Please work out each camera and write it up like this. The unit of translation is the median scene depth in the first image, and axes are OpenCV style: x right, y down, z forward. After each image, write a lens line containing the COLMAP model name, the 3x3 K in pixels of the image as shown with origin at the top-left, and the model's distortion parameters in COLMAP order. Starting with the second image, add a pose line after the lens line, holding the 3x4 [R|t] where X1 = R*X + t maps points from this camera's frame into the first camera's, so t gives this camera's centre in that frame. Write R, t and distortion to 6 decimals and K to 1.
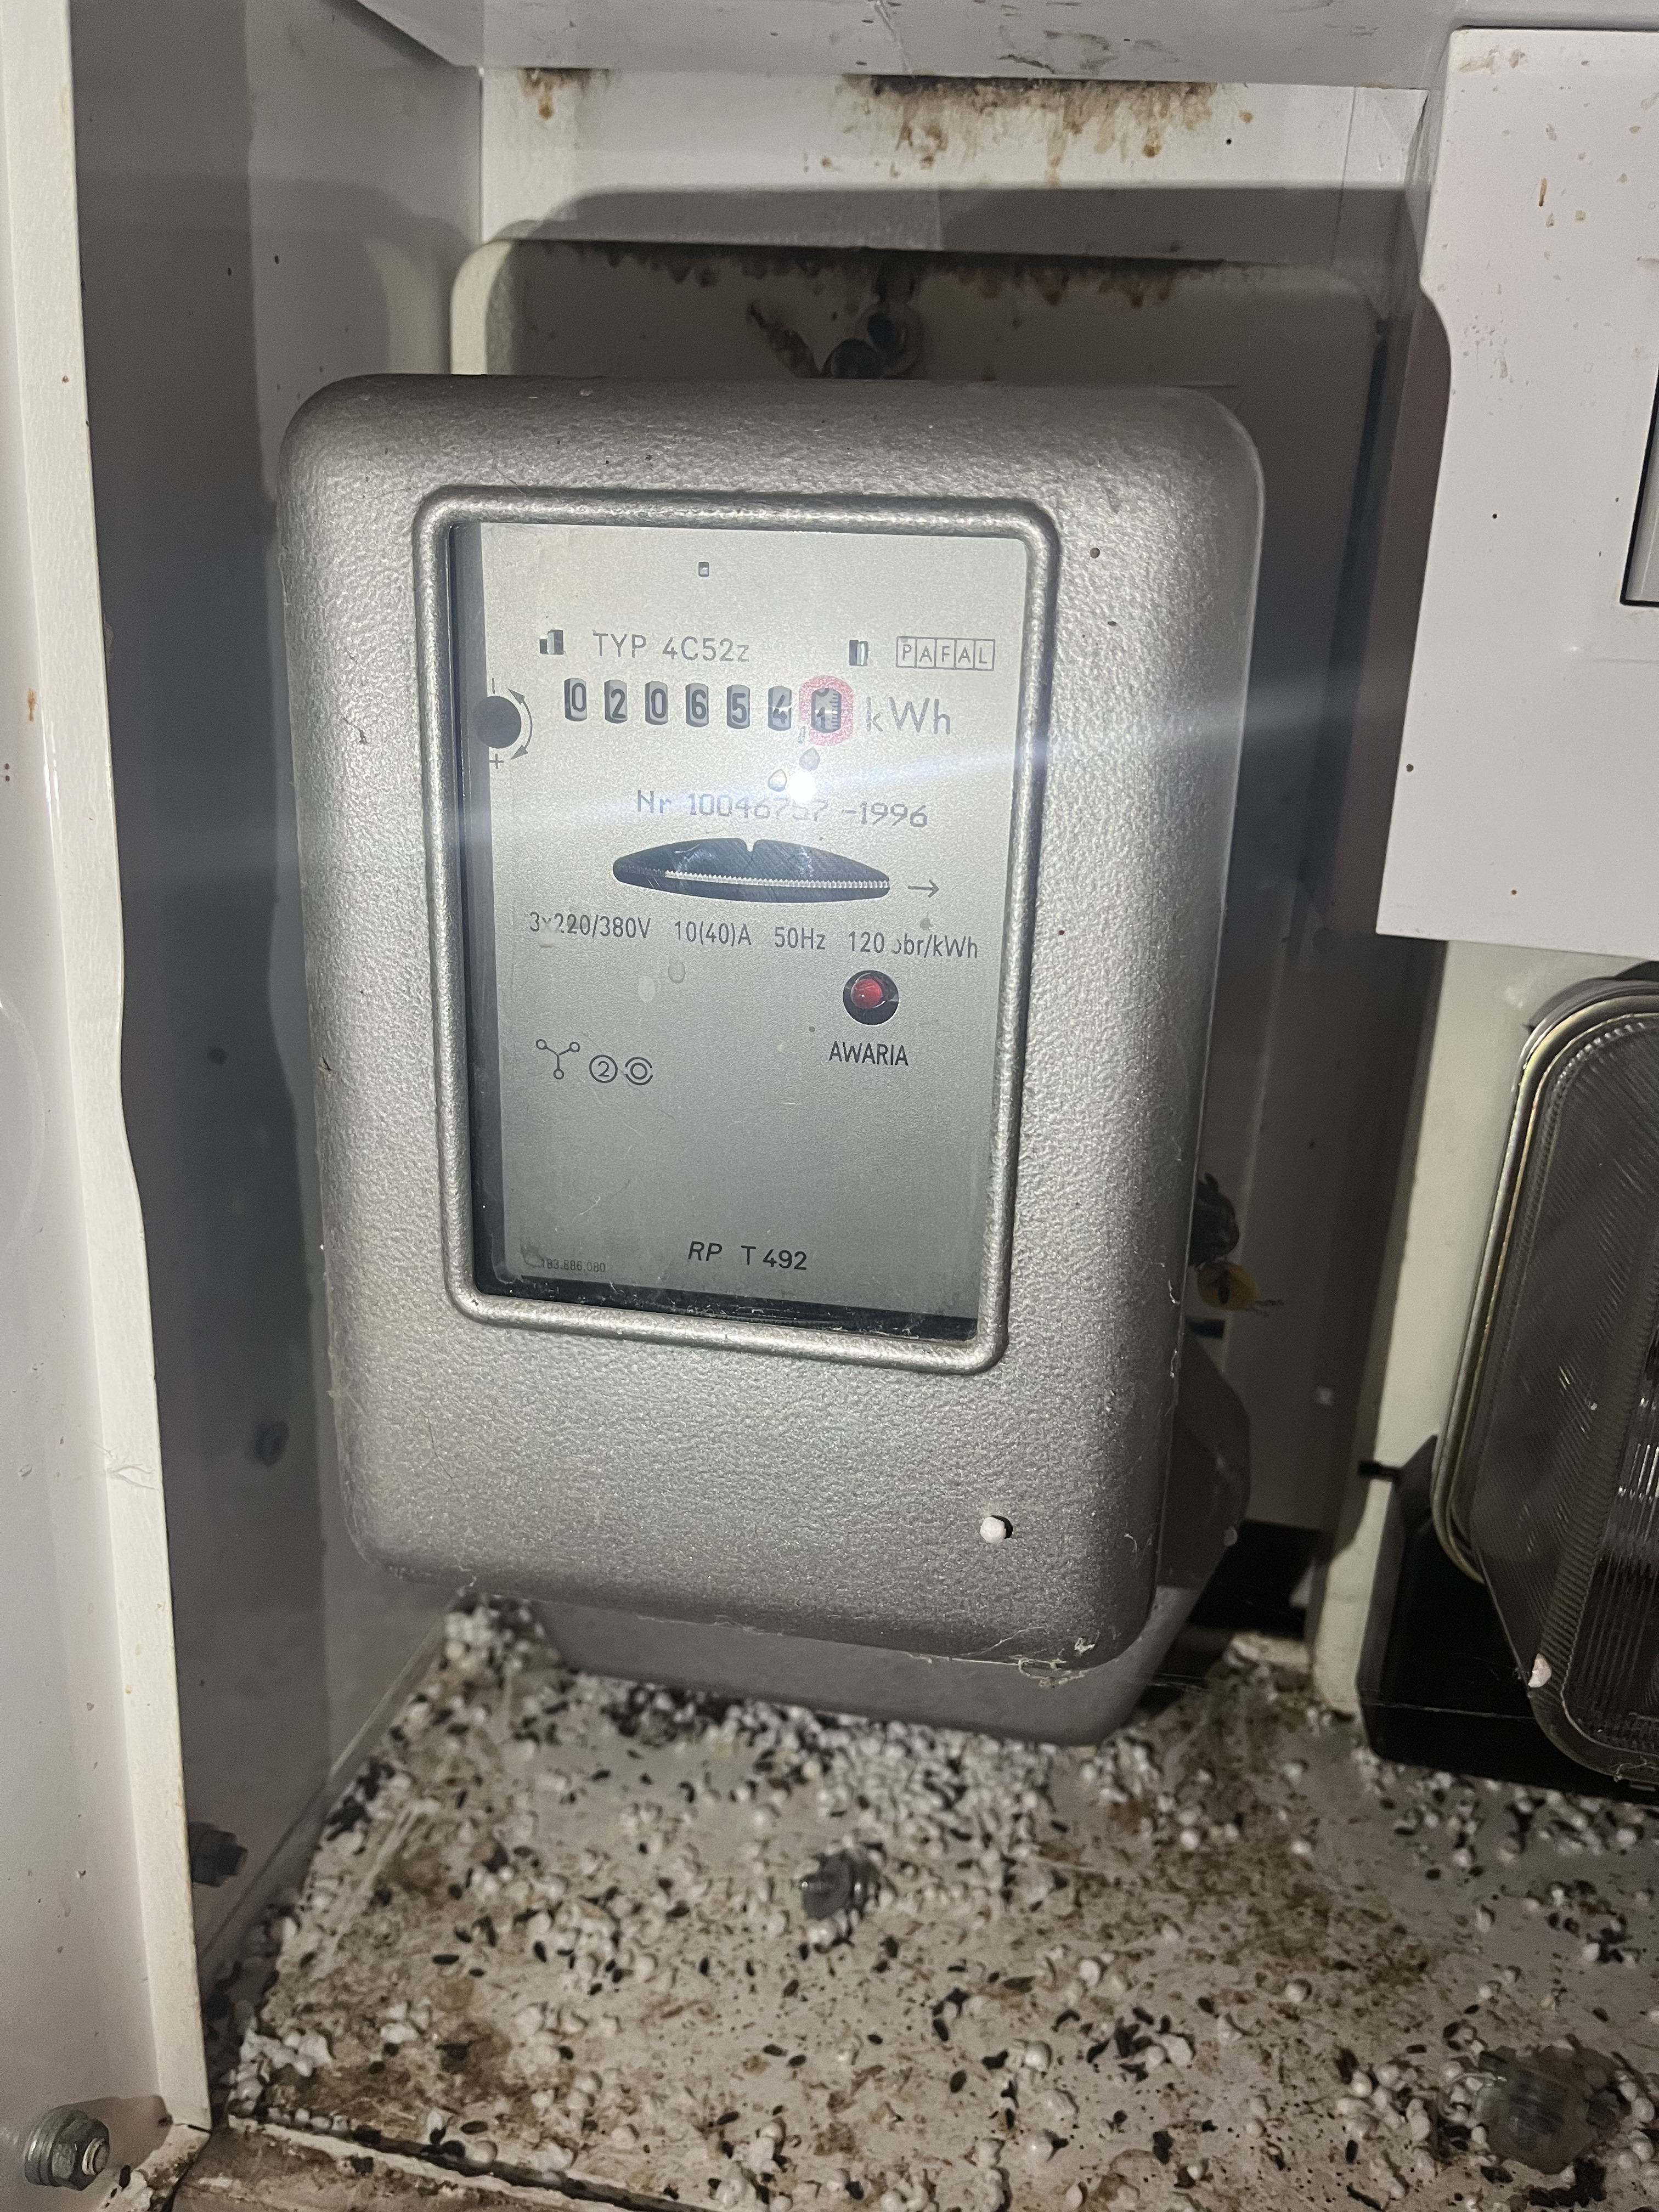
lens RADIAL K [[1645.1, 0, 829.5], [0, 1645.1, 1106.0], [0, 0, 1]] dist [0.081273, -0.102334]
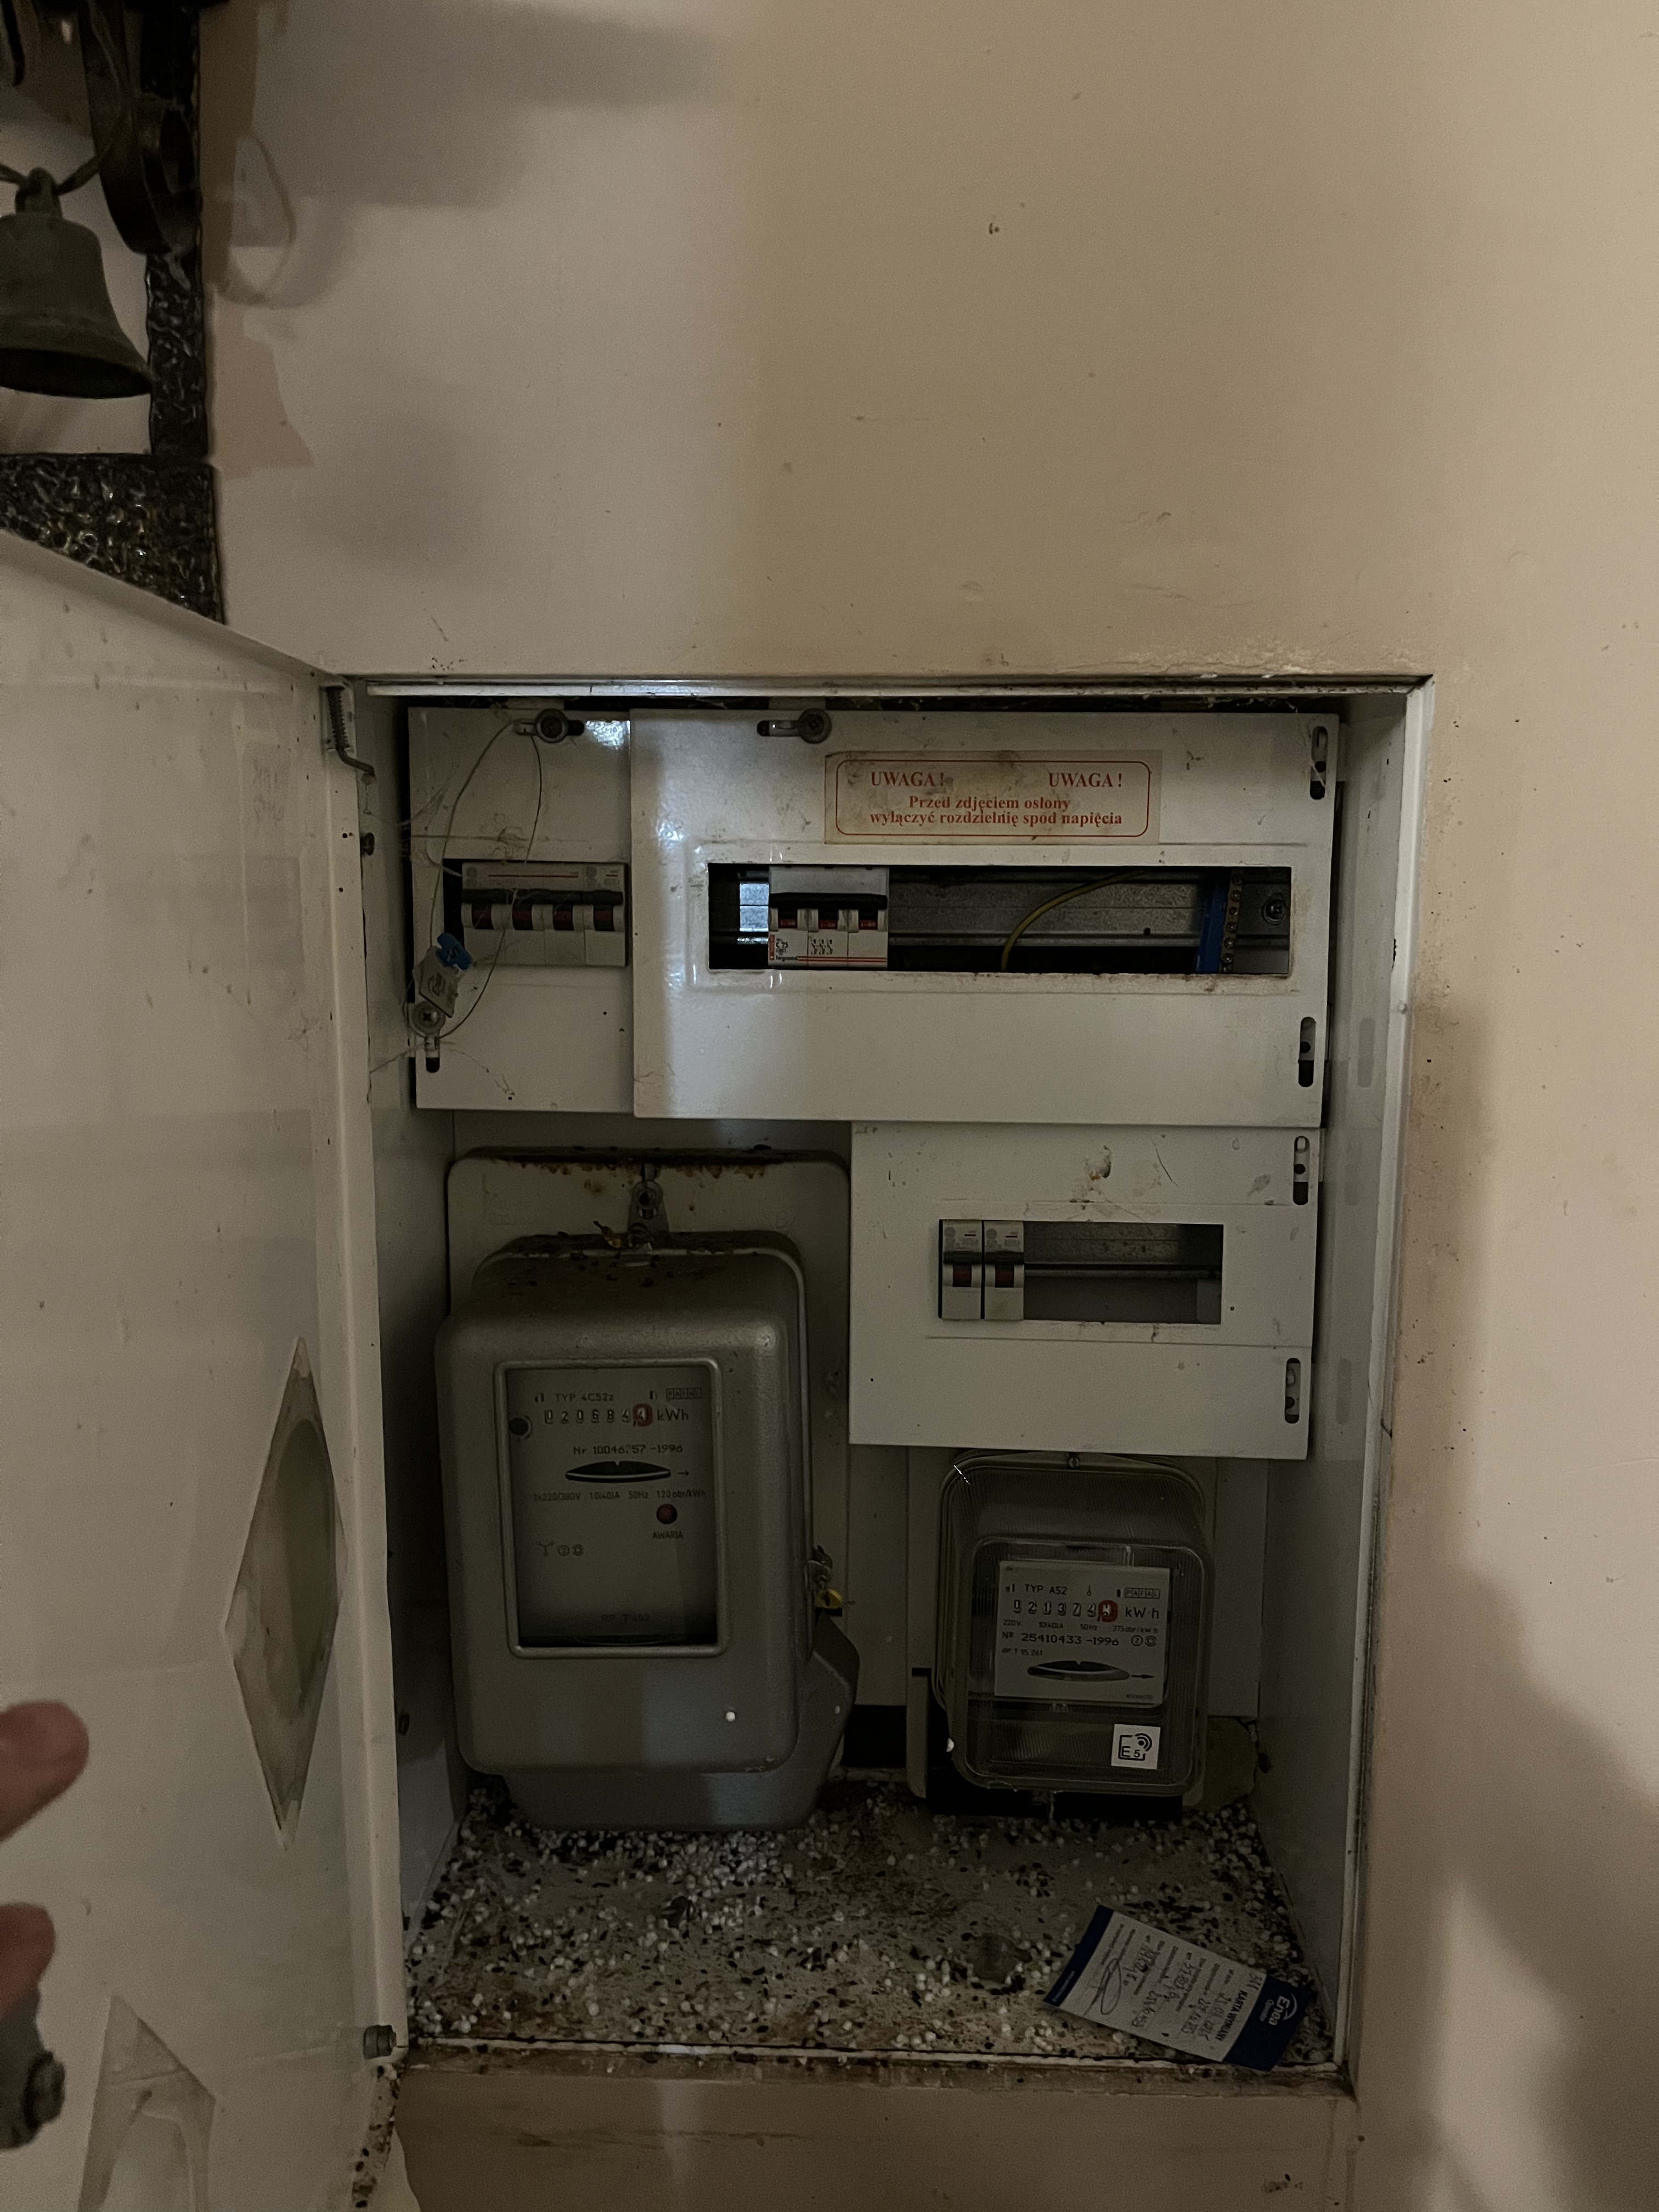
lens RADIAL K [[1675.2, 0, 817.2], [0, 1675.2, 1104.7], [0, 0, 1]] dist [0.041437, 0.002555]
pose [[0.987217, -0.077588, 0.139221, -0.042963], [0.095258, 0.987559, -0.125112, -0.248164], [-0.127782, 0.136775, 0.982326, -1.239733]]
